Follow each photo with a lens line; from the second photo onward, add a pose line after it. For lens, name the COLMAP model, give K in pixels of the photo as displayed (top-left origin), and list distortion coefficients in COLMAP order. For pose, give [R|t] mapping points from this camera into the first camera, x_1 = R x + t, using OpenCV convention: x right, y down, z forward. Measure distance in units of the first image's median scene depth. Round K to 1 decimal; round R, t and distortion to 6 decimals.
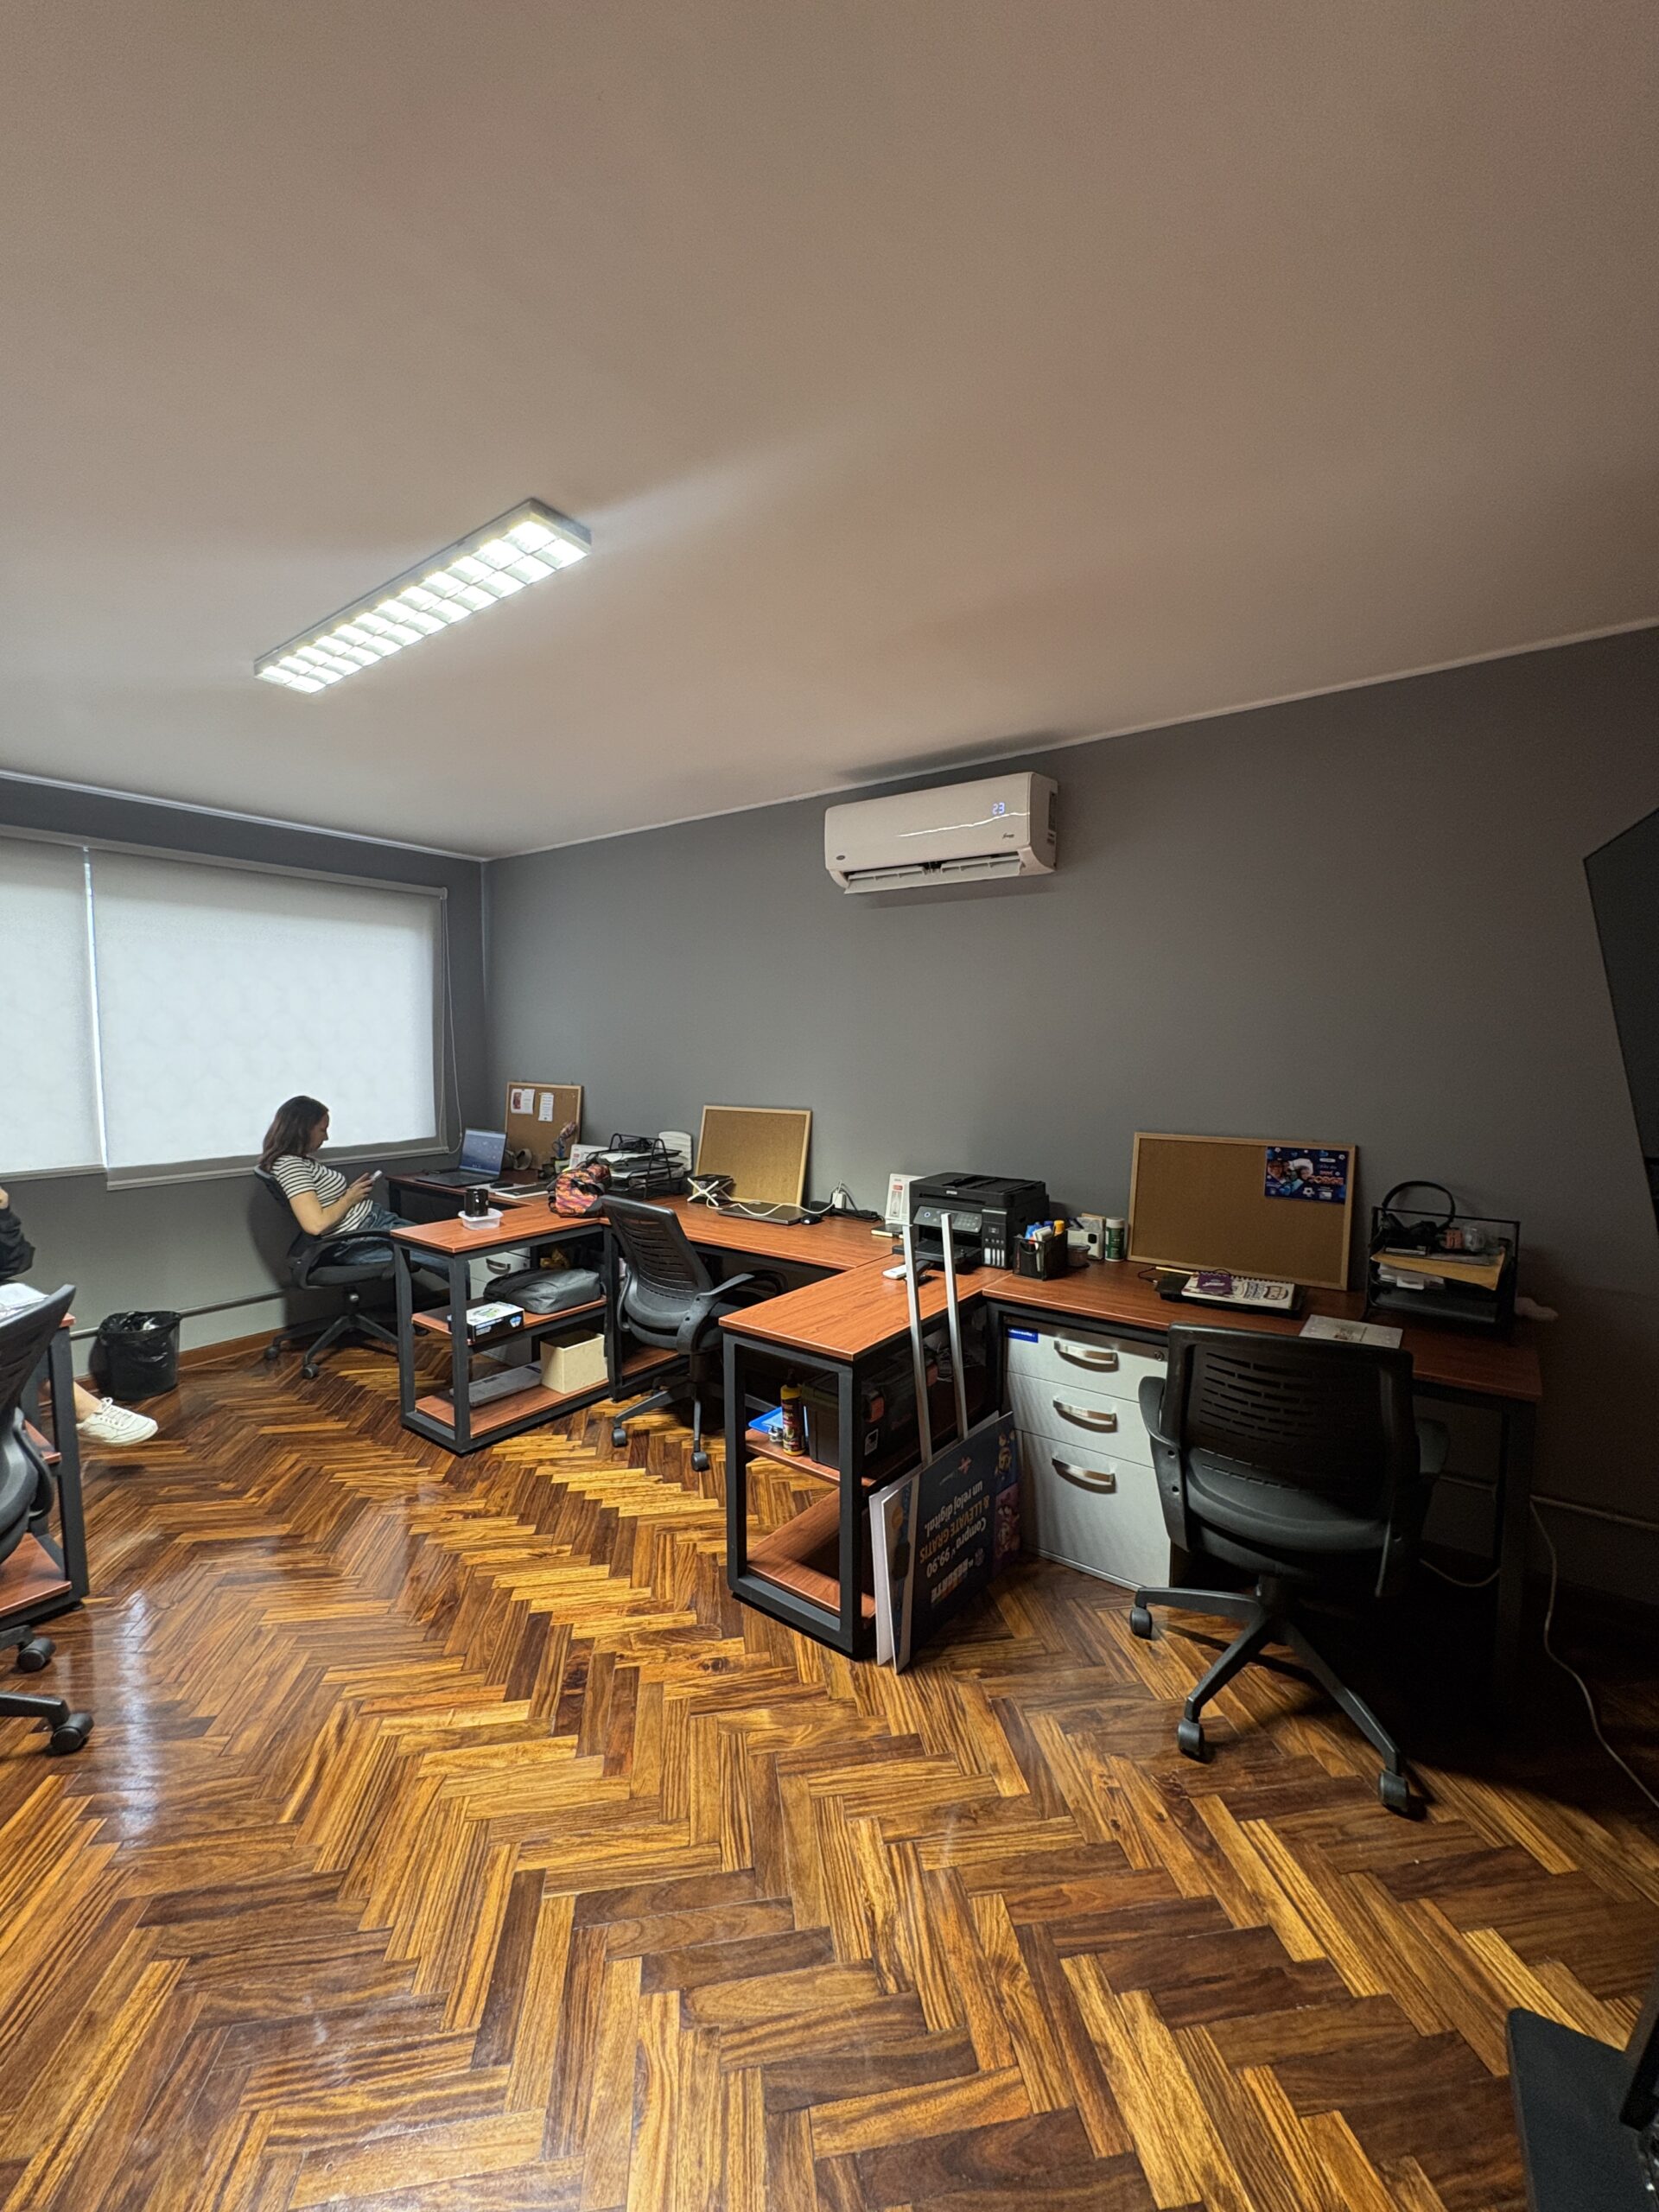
lens RADIAL K [[882.5, 0, 829.5], [0, 882.5, 1106.0], [0, 0, 1]] dist [0.000316, 0.000068]
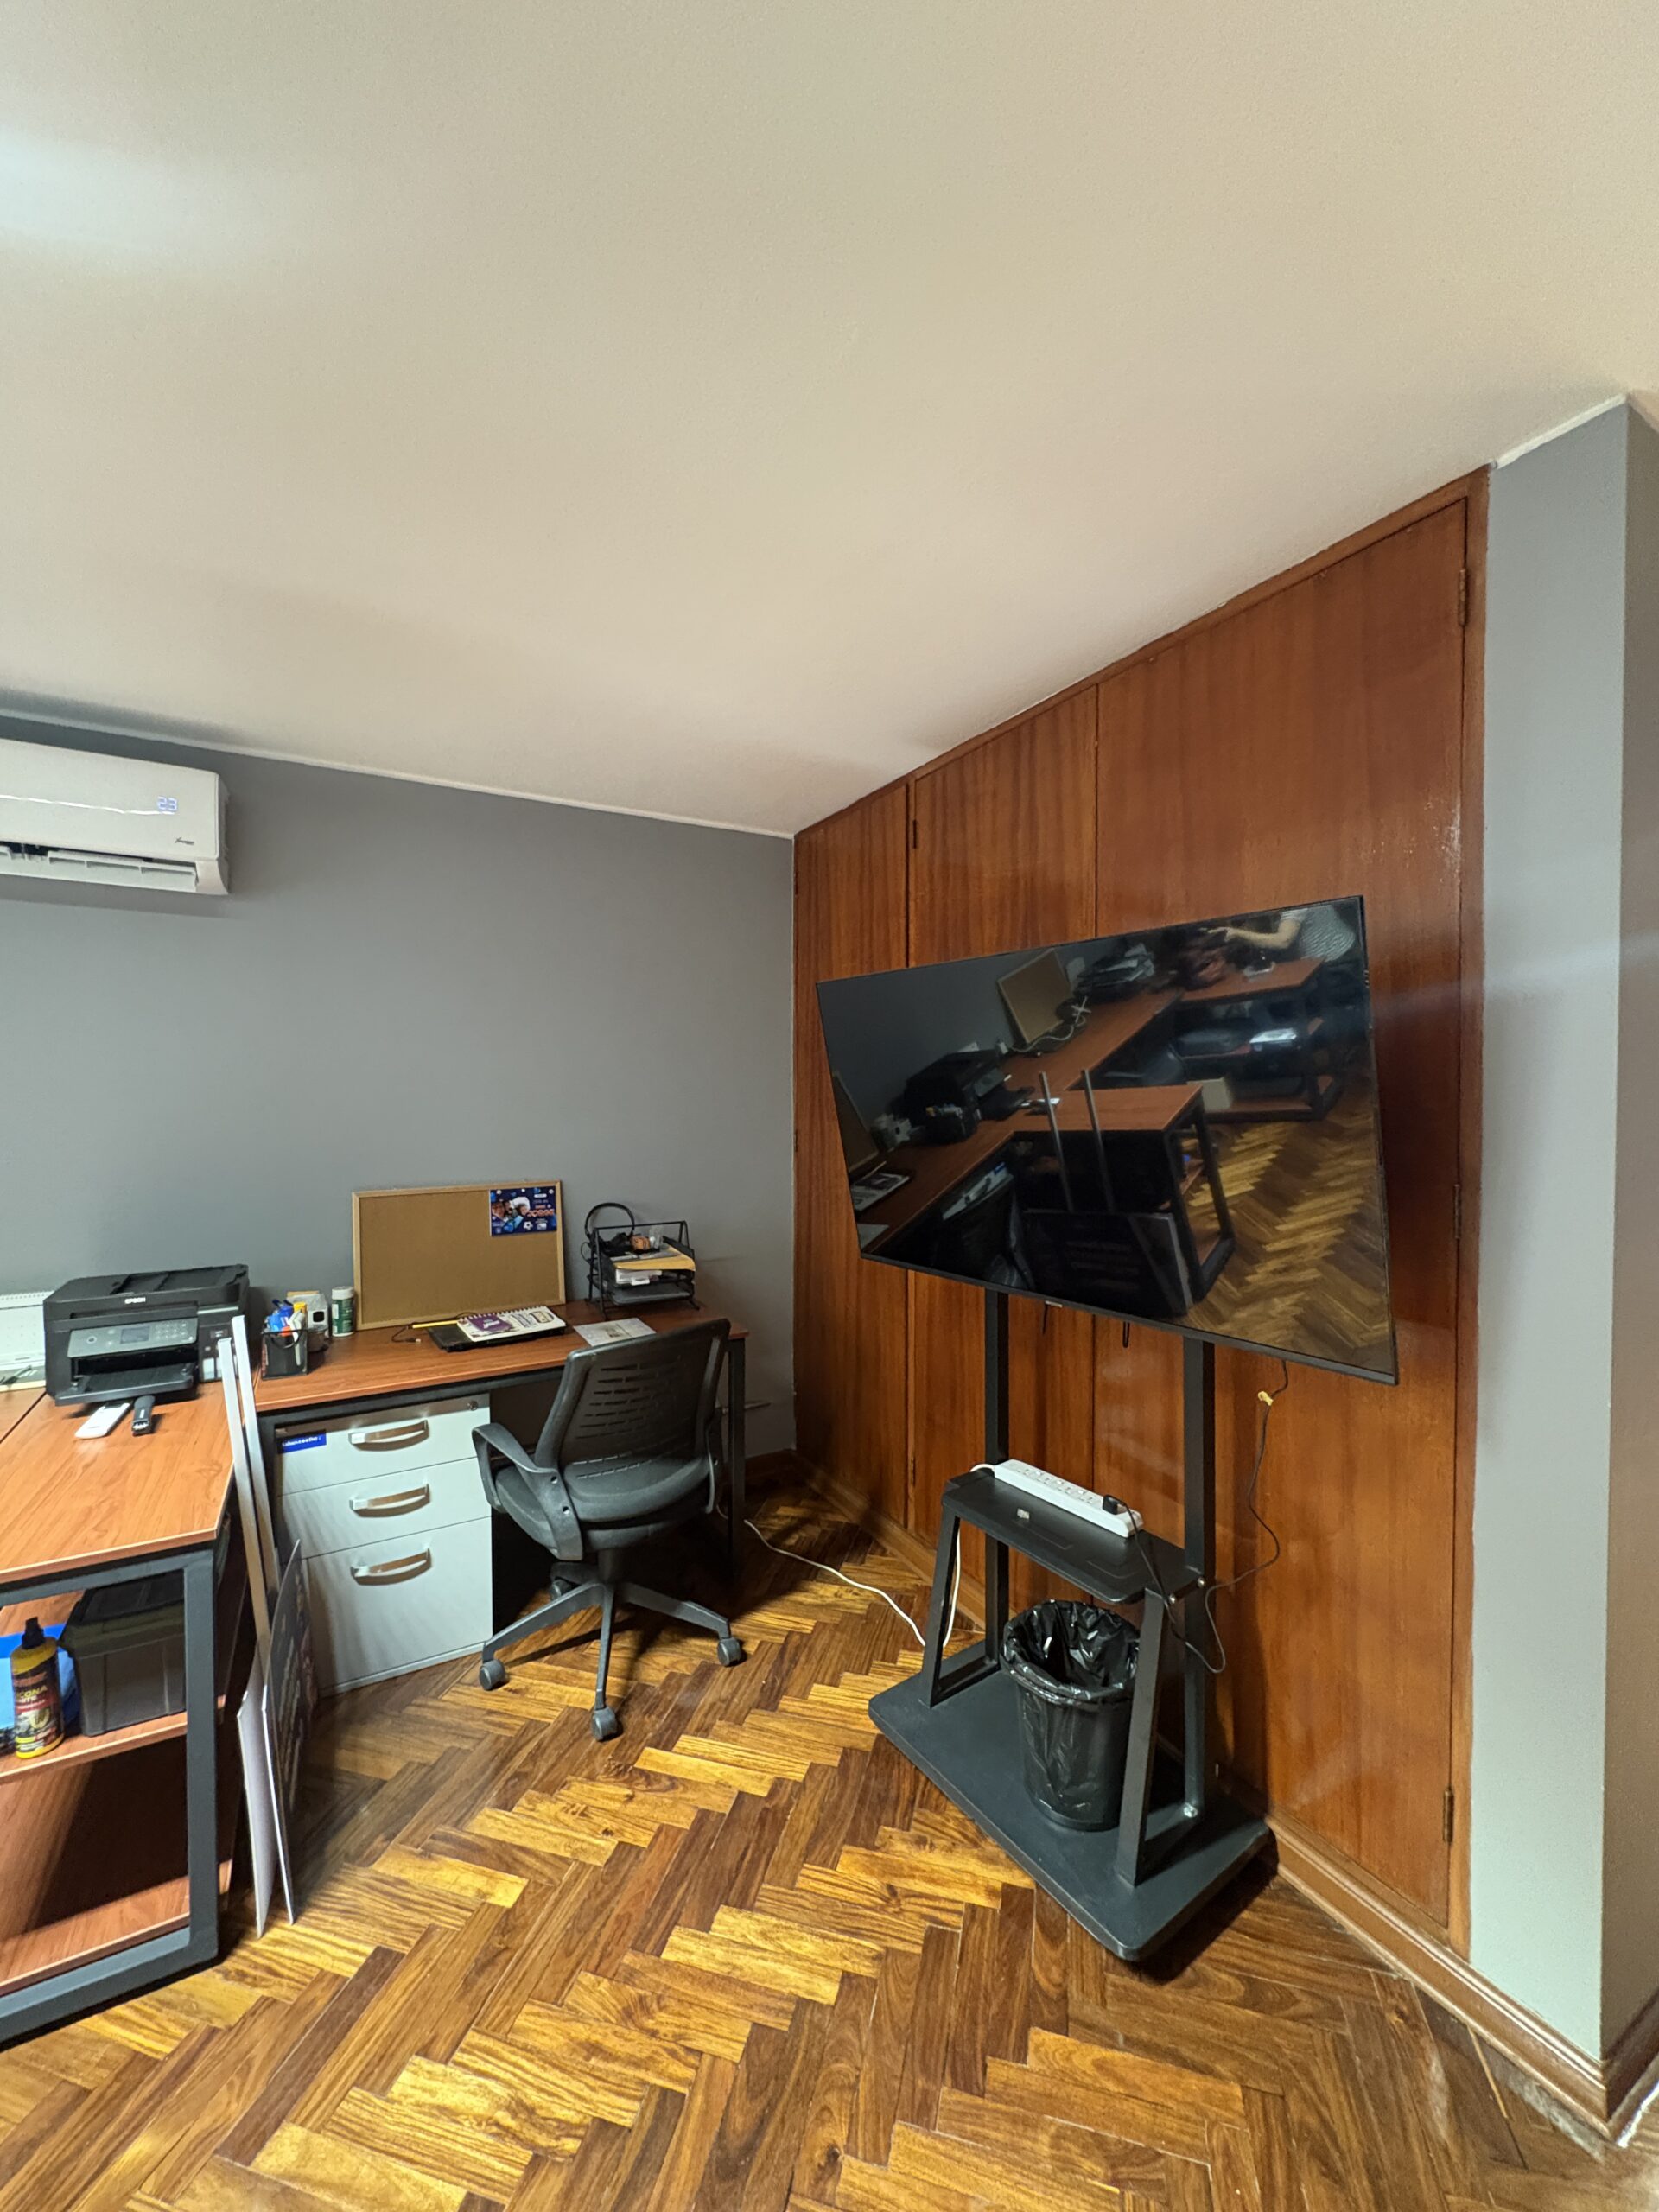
lens RADIAL K [[882.5, 0, 829.5], [0, 882.5, 1106.0], [0, 0, 1]] dist [0.000316, 0.000068]
pose [[0.401353, -0.021160, 0.915679, -0.391479], [0.071210, 0.997428, -0.008163, -0.022454], [-0.913151, 0.068481, 0.401828, 0.202054]]
